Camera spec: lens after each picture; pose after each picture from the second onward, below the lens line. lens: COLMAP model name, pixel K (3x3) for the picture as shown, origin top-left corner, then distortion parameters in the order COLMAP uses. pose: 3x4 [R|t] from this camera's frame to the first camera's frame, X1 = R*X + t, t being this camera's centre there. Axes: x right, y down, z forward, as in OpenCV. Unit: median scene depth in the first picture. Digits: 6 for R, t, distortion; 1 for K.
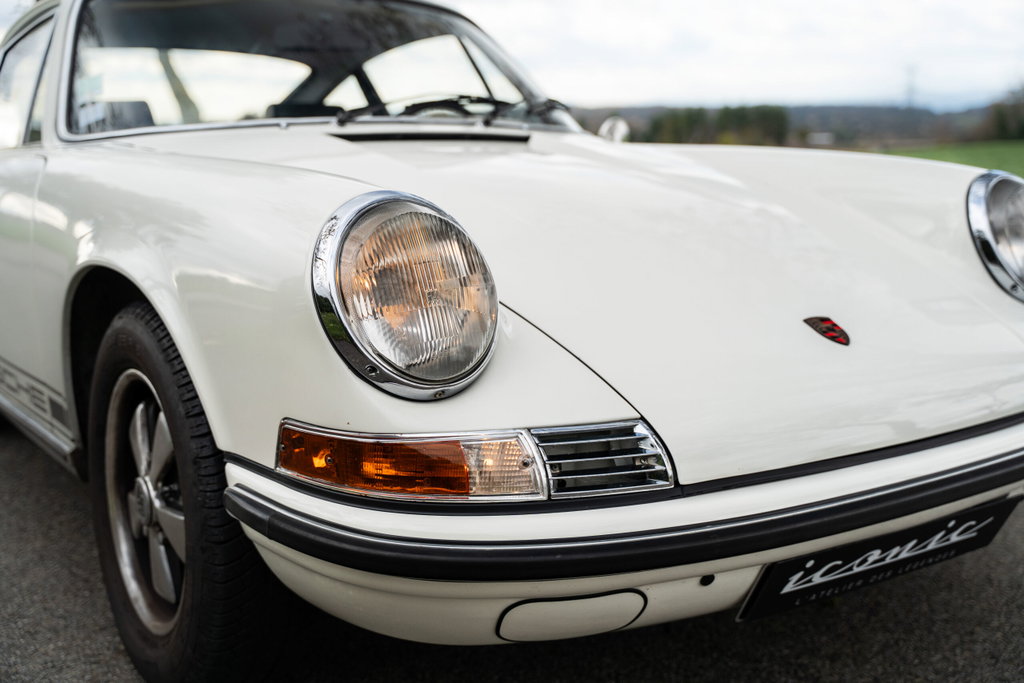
lens RADIAL K [[1144.6, 0, 512.0], [0, 1144.6, 341.5], [0, 0, 1]] dist [0.132904, 0.005040]
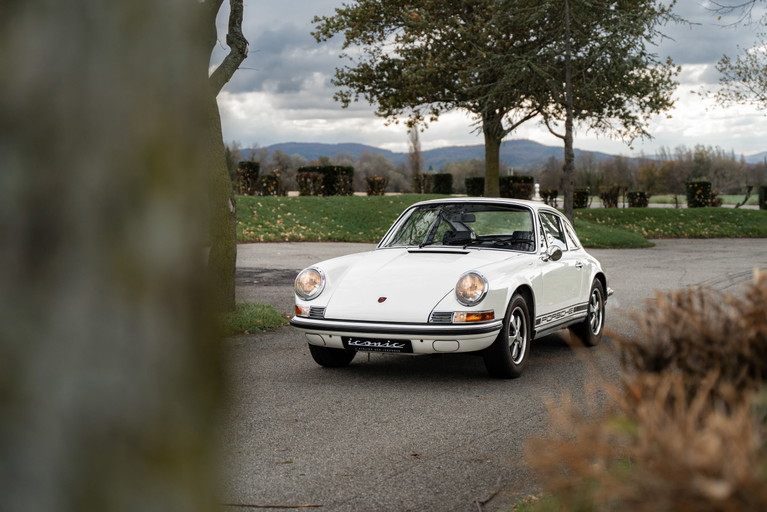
lens RADIAL K [[1238.1, 0, 383.5], [0, 1238.1, 256.0], [0, 0, 1]] dist [-0.027039, 0.024158]
pose [[0.537351, 0.051304, -0.841797, 5.246979], [-0.142009, 0.989400, -0.030349, -0.039958], [0.831317, 0.135851, 0.538940, -2.072238]]
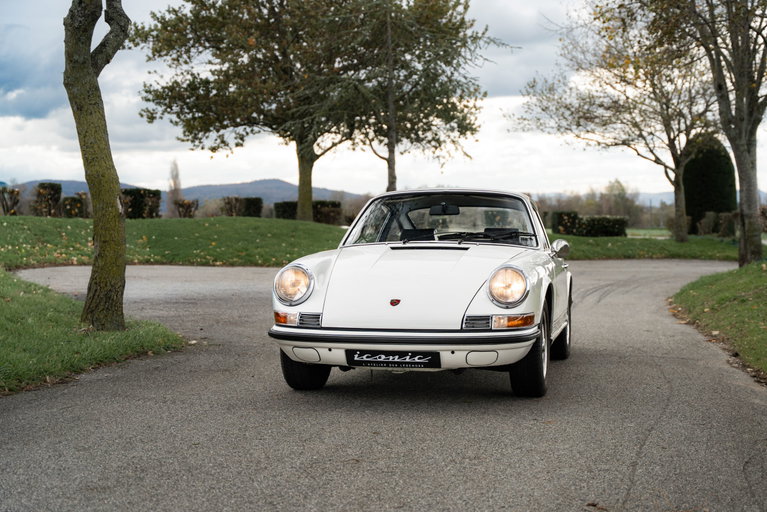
lens RADIAL K [[1171.6, 0, 399.3], [0, 1171.6, 254.7], [0, 0, 1]] dist [0.010019, 0.037453]
pose [[0.701705, 0.026011, -0.711992, 3.474230], [-0.123367, 0.988674, -0.085466, 0.186626], [0.701705, 0.147809, 0.696967, -1.992804]]
